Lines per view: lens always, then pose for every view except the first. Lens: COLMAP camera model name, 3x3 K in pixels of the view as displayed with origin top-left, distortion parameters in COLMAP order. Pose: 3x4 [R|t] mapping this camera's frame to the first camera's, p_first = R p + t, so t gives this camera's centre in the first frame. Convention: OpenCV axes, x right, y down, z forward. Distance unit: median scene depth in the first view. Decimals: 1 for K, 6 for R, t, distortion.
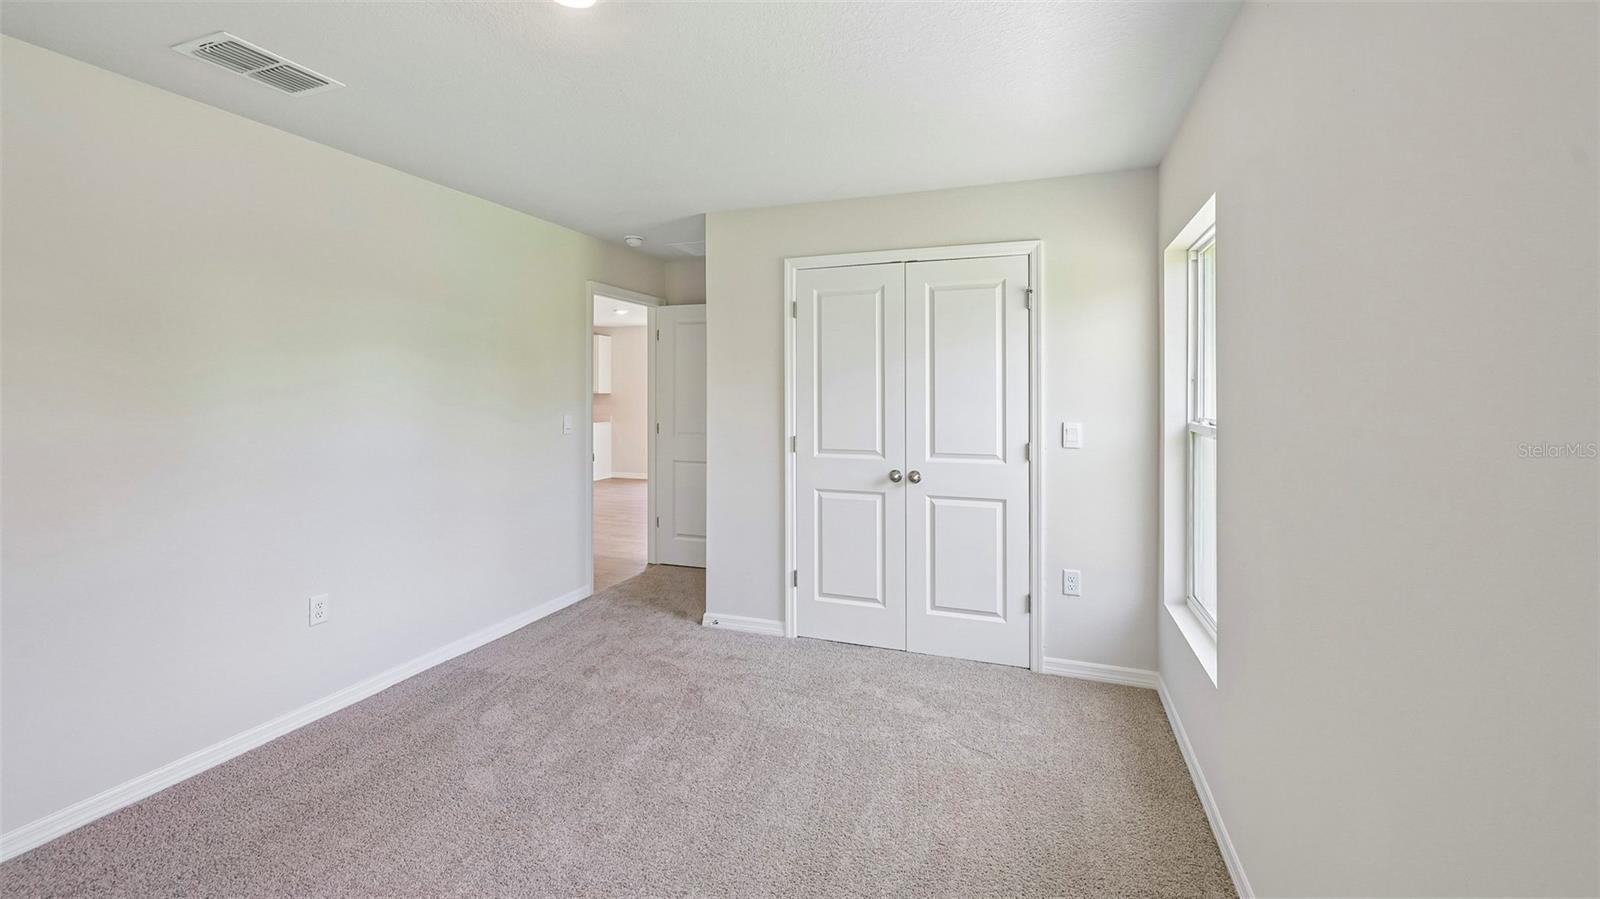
lens RADIAL K [[644.1, 0, 802.3], [0, 644.1, 393.1], [0, 0, 1]] dist [0.000206, 0.000039]
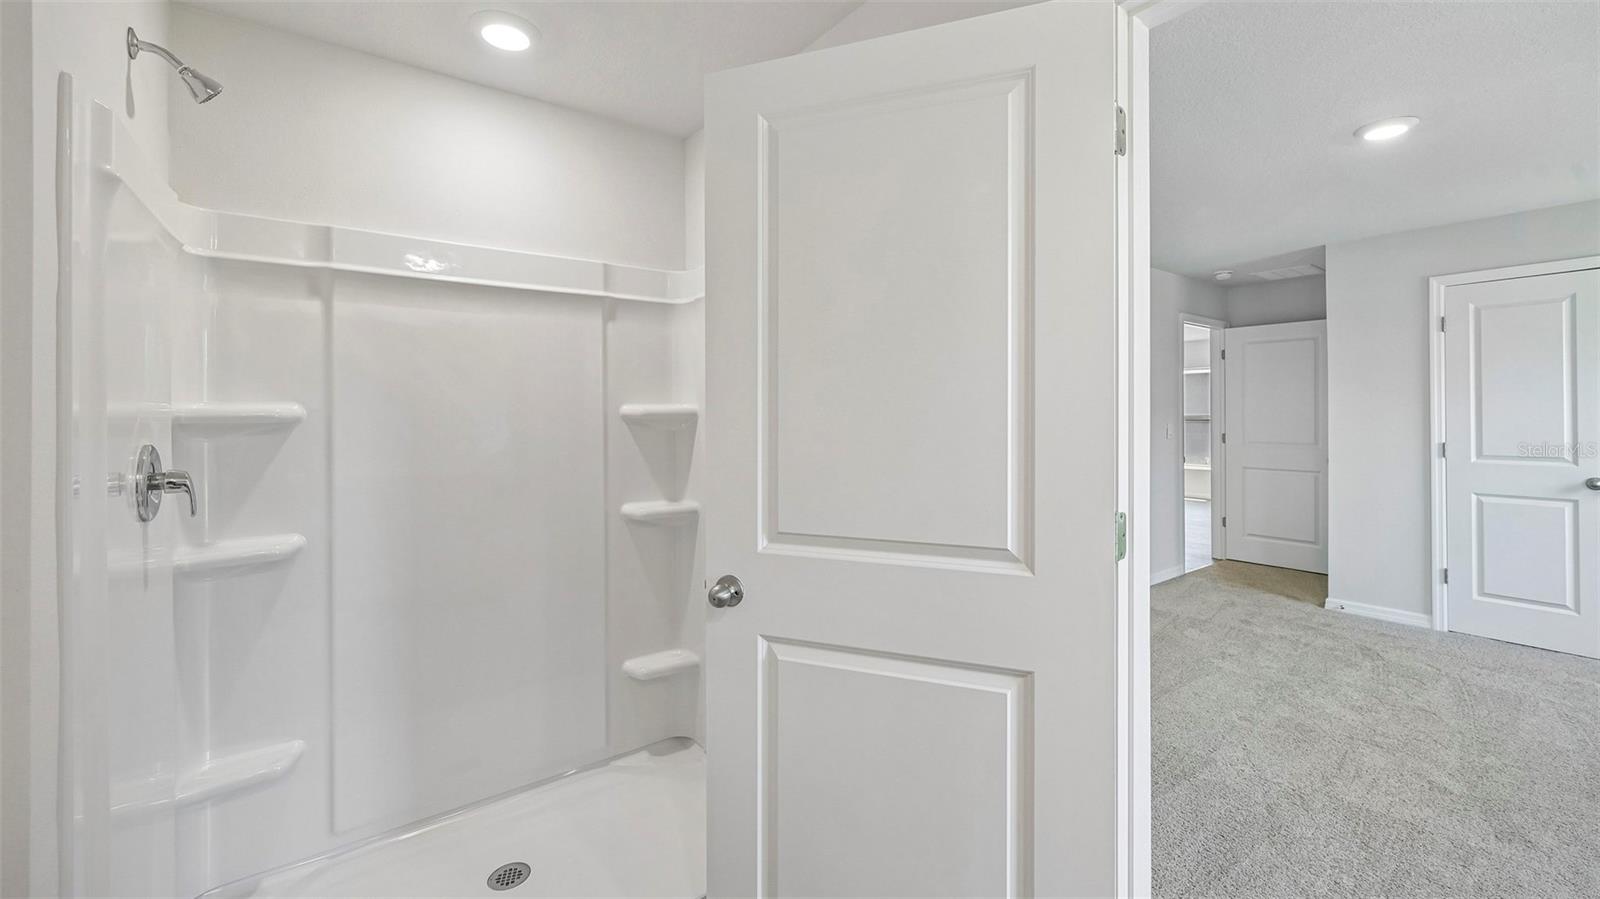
lens RADIAL K [[638.9, 0, 814.5], [0, 638.9, 412.0], [0, 0, 1]] dist [0.000276, 0.000270]
pose [[0.839251, -0.004802, -0.543723, -0.317929], [0.002666, 0.999985, -0.004717, 0.018775], [0.543738, 0.002509, 0.839251, -0.467347]]
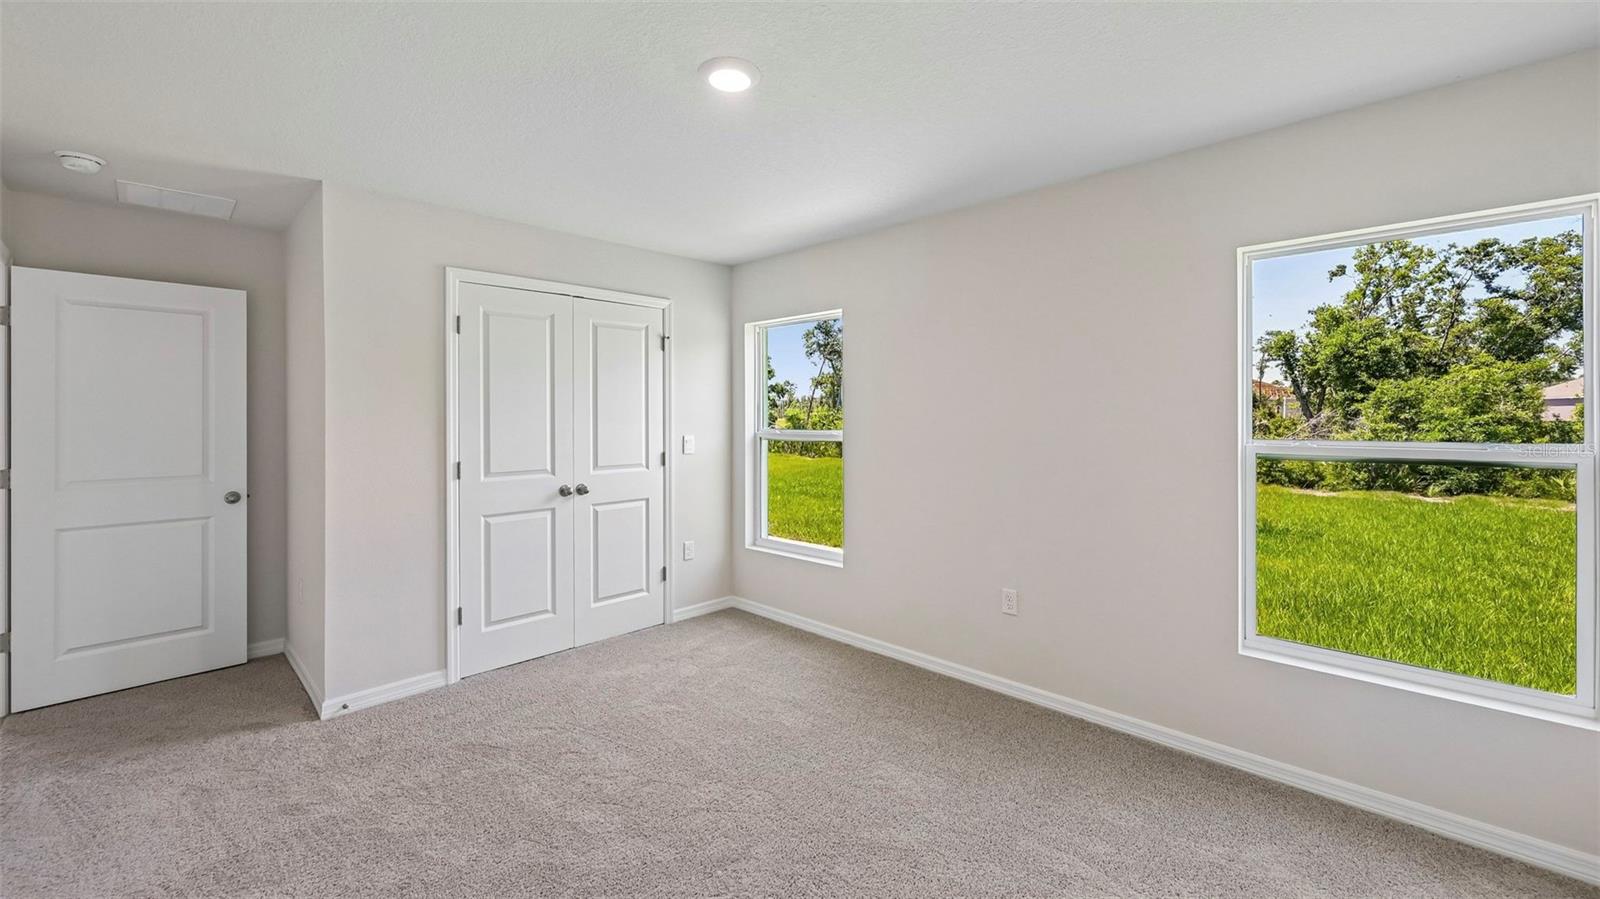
lens RADIAL K [[649.5, 0, 795.8], [0, 649.5, 416.9], [0, 0, 1]] dist [0.002397, 0.000104]
pose [[0.416085, -0.004545, 0.909315, -0.668473], [0.003453, 0.999988, 0.003418, 0.001176], [-0.909319, 0.001718, 0.416095, 0.180395]]
